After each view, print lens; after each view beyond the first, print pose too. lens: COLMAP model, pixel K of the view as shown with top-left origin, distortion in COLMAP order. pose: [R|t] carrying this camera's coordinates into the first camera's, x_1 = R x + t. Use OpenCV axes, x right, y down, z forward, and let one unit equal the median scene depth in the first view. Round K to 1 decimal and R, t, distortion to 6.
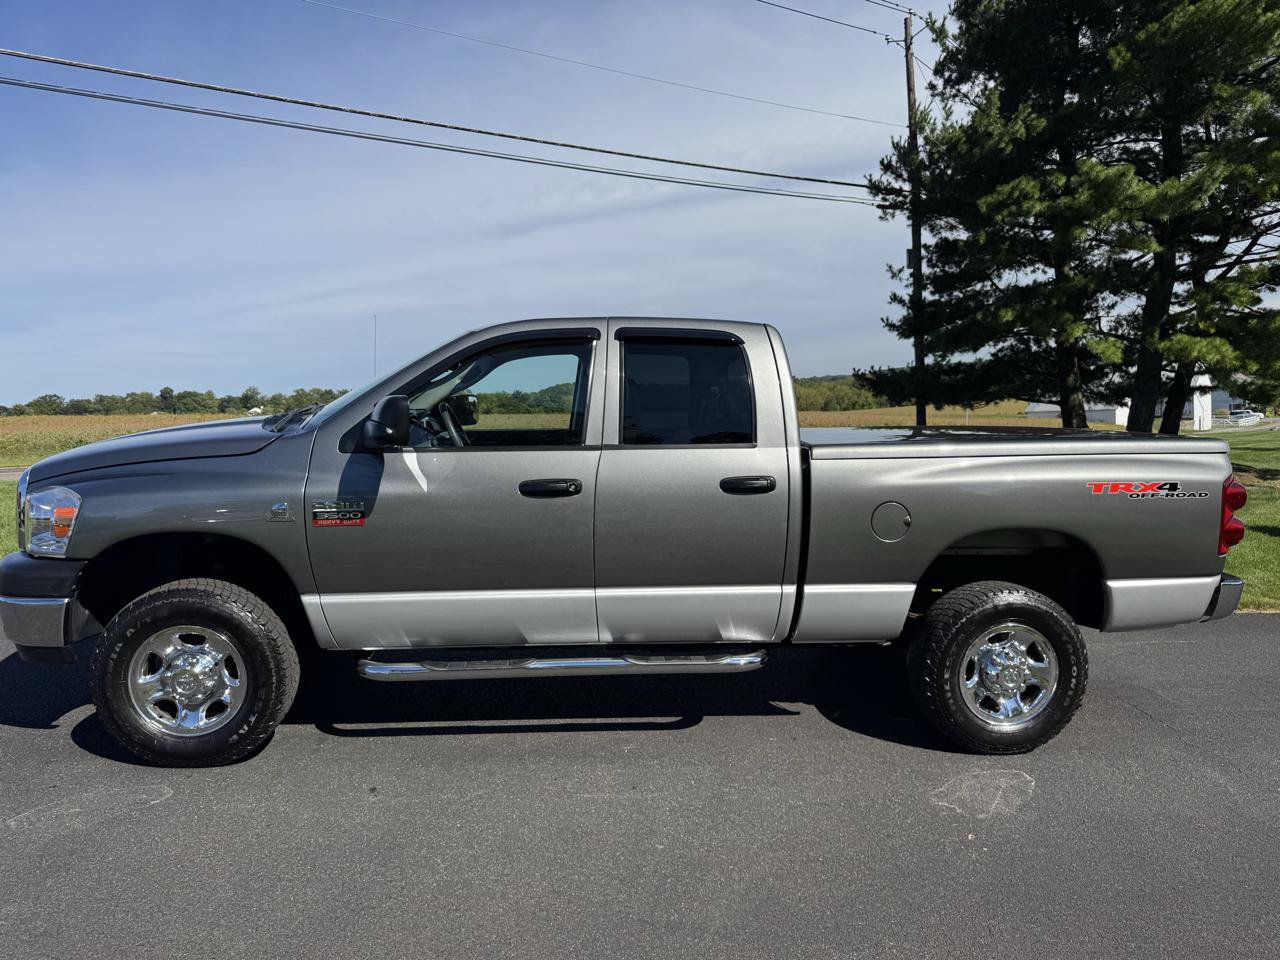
lens RADIAL K [[881.4, 0, 628.8], [0, 881.4, 489.4], [0, 0, 1]] dist [0.042719, -0.037737]
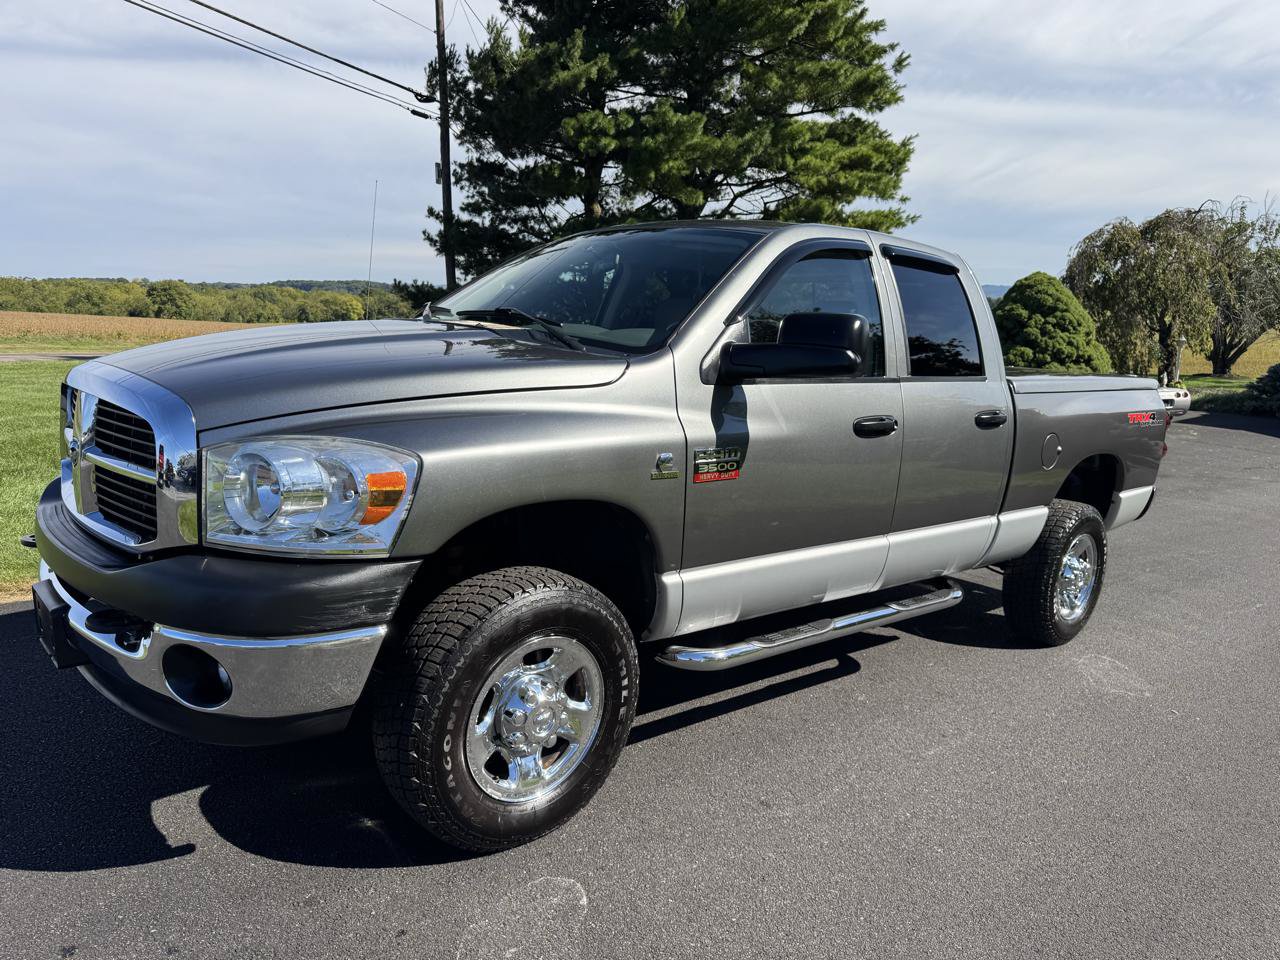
lens RADIAL K [[881.4, 0, 628.8], [0, 881.4, 489.4], [0, 0, 1]] dist [0.042719, -0.037737]
pose [[0.828175, -0.054842, 0.557780, -0.773233], [0.001318, 0.995389, 0.095912, -0.023528], [-0.560468, -0.078697, 0.824428, 0.386504]]
